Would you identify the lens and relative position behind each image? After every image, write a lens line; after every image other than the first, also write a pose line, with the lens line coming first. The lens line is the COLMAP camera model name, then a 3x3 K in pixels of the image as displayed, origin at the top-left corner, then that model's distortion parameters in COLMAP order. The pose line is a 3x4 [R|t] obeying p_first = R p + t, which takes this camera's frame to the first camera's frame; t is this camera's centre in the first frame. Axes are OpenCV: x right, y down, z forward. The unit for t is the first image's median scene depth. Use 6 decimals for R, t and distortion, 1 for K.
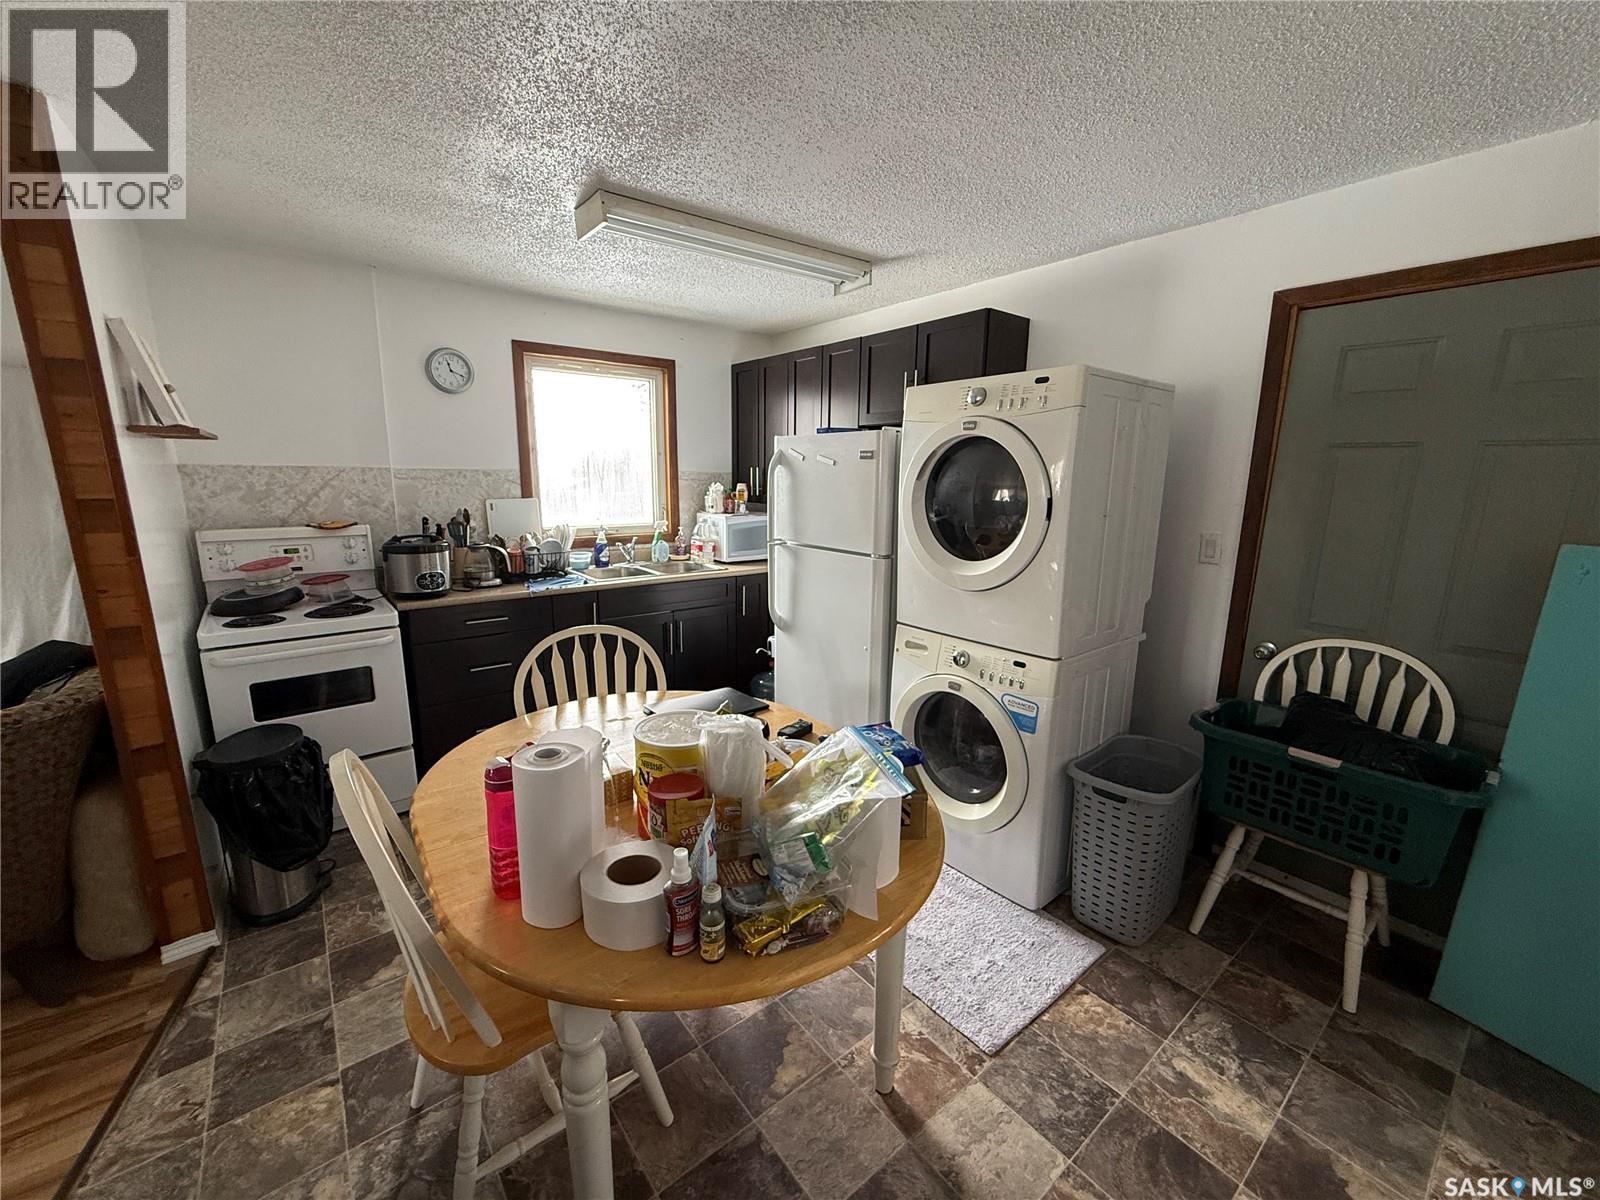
lens RADIAL K [[631.8, 0, 800.6], [0, 631.8, 598.9], [0, 0, 1]] dist [-0.002903, -0.000569]
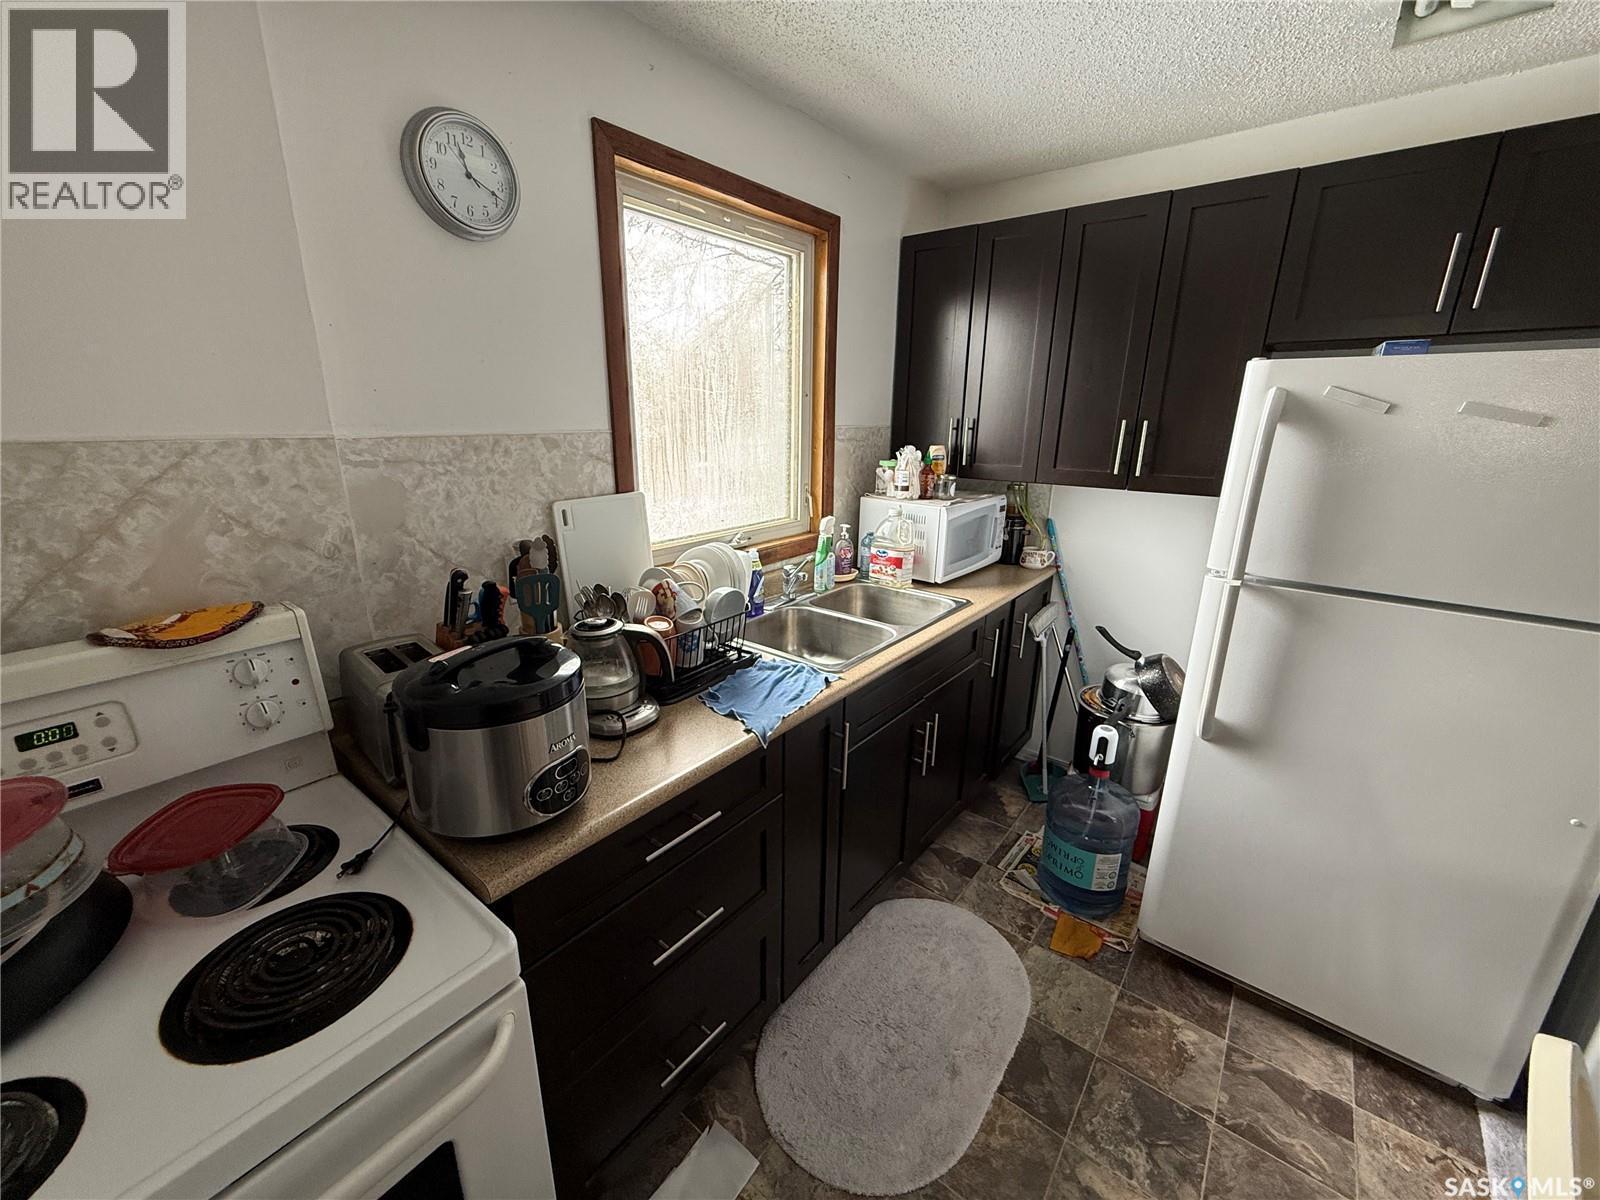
lens RADIAL K [[631.8, 0, 796.2], [0, 631.8, 599.4], [0, 0, 1]] dist [-0.002903, -0.000569]
pose [[0.975740, -0.067072, 0.208403, -0.454537], [0.046962, 0.993879, 0.099995, -0.133472], [-0.213834, -0.087782, 0.972918, 0.560144]]
